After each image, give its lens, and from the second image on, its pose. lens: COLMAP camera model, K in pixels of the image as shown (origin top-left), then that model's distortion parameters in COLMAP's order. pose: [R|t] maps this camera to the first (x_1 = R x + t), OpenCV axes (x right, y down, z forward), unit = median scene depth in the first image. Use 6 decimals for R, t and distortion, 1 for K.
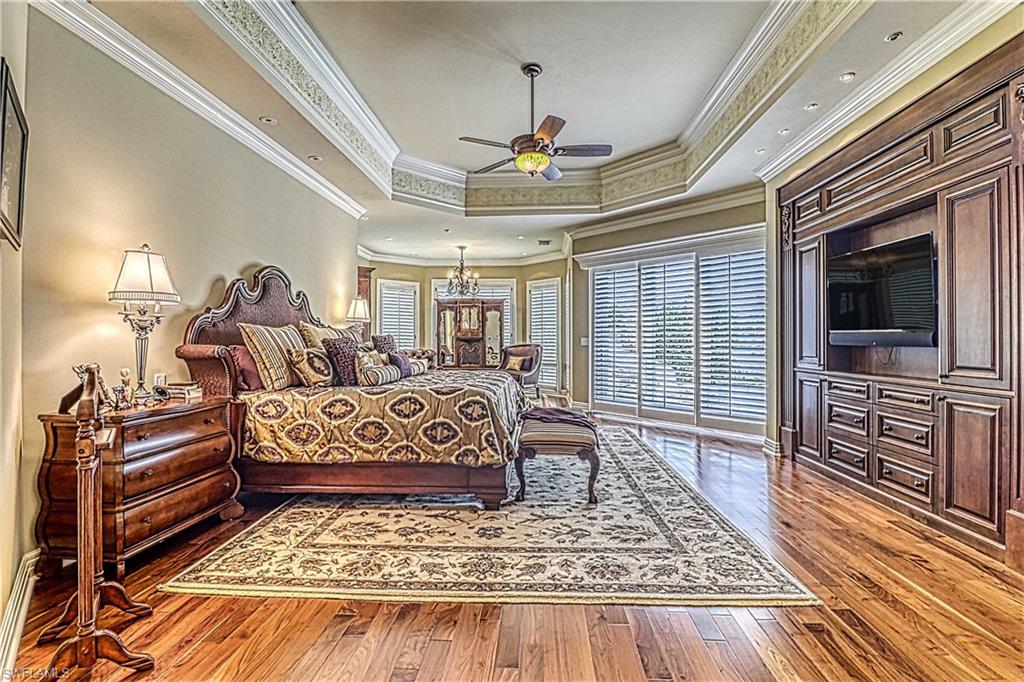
lens RADIAL K [[474.0, 0, 509.2], [0, 474.0, 340.5], [0, 0, 1]] dist [-0.013661, -0.002047]
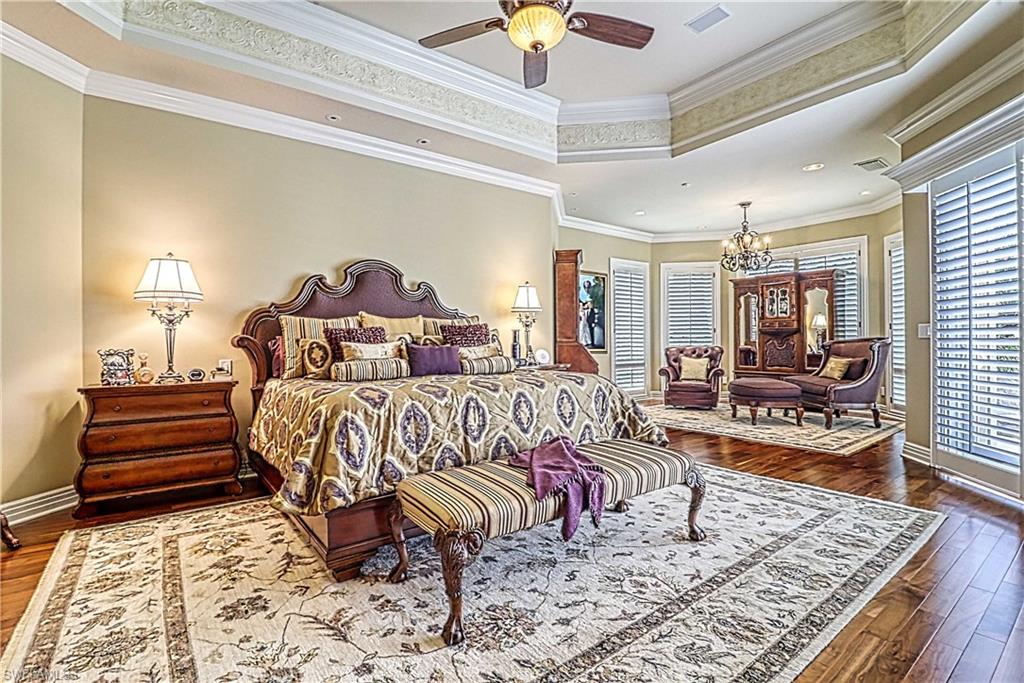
lens RADIAL K [[474.0, 0, 514.1], [0, 474.0, 338.9], [0, 0, 1]] dist [-0.013661, -0.002047]
pose [[0.640762, -0.007693, -0.767701, 0.378344], [0.006430, 0.999968, -0.004653, 0.015958], [0.767713, -0.001955, 0.640791, 0.456646]]
